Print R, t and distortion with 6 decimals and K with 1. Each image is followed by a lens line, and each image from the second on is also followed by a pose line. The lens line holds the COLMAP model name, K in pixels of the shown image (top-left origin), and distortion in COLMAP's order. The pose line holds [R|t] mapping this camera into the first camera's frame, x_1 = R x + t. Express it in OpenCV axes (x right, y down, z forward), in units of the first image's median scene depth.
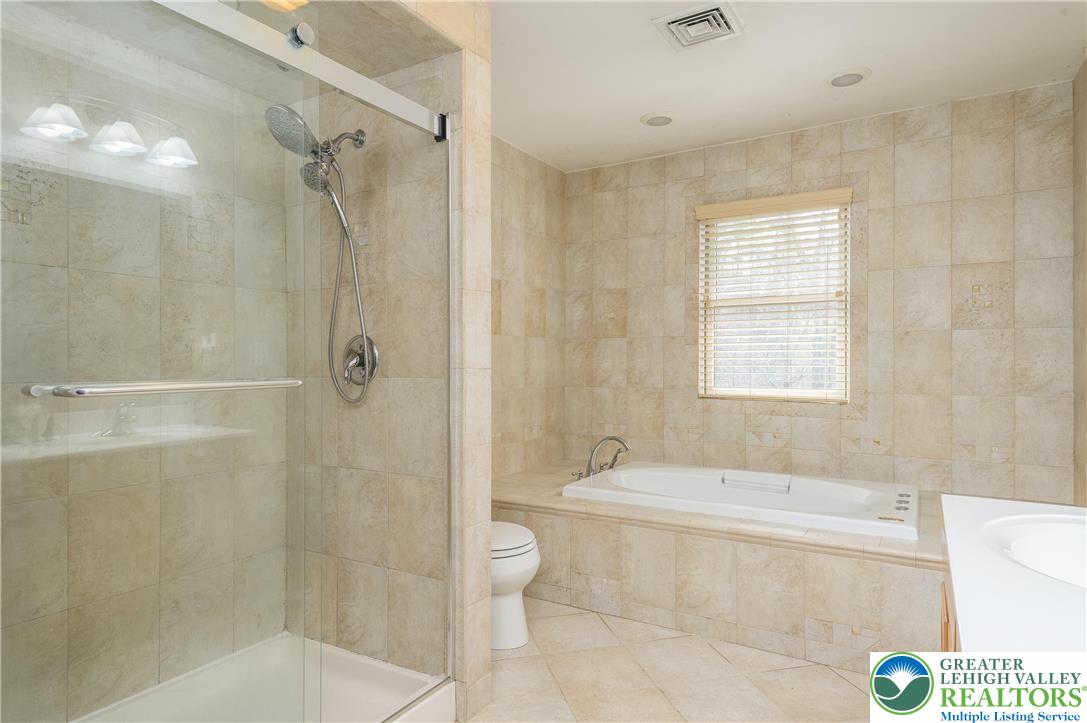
lens RADIAL K [[611.3, 0, 543.4], [0, 611.3, 364.9], [0, 0, 1]] dist [0.015792, -0.009353]
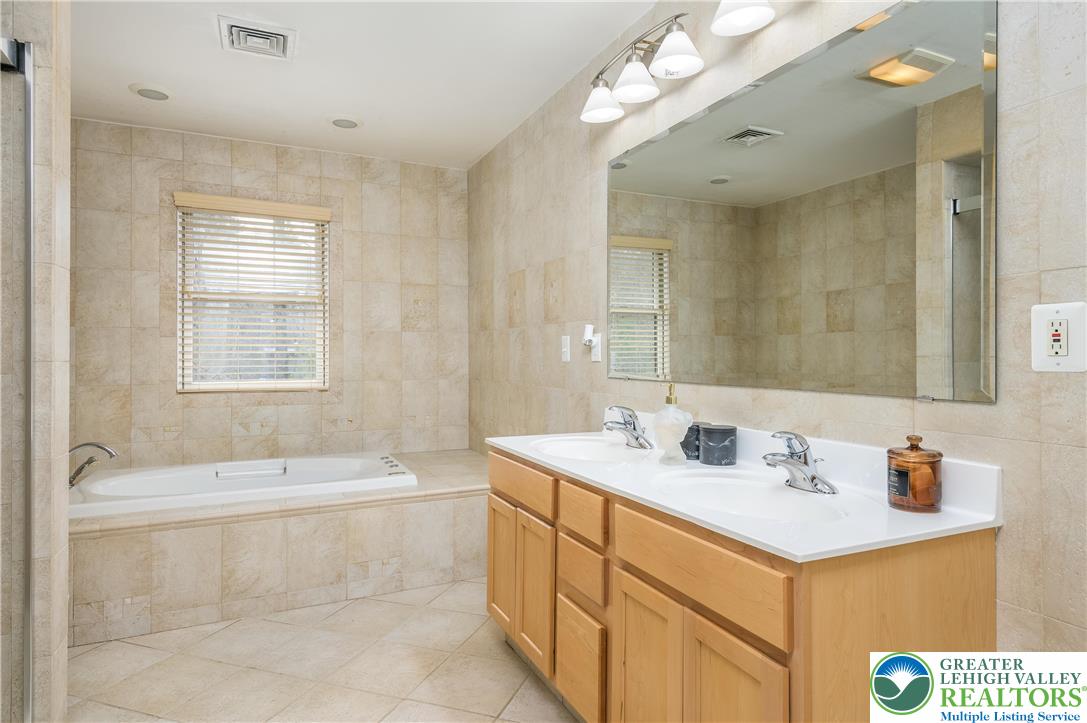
lens RADIAL K [[611.3, 0, 545.8], [0, 611.3, 356.3], [0, 0, 1]] dist [0.015792, -0.009353]
pose [[0.556279, -0.000361, 0.830995, -0.269996], [0.004737, 0.999985, -0.002736, 0.002194], [-0.830982, 0.005458, 0.556273, -0.004039]]
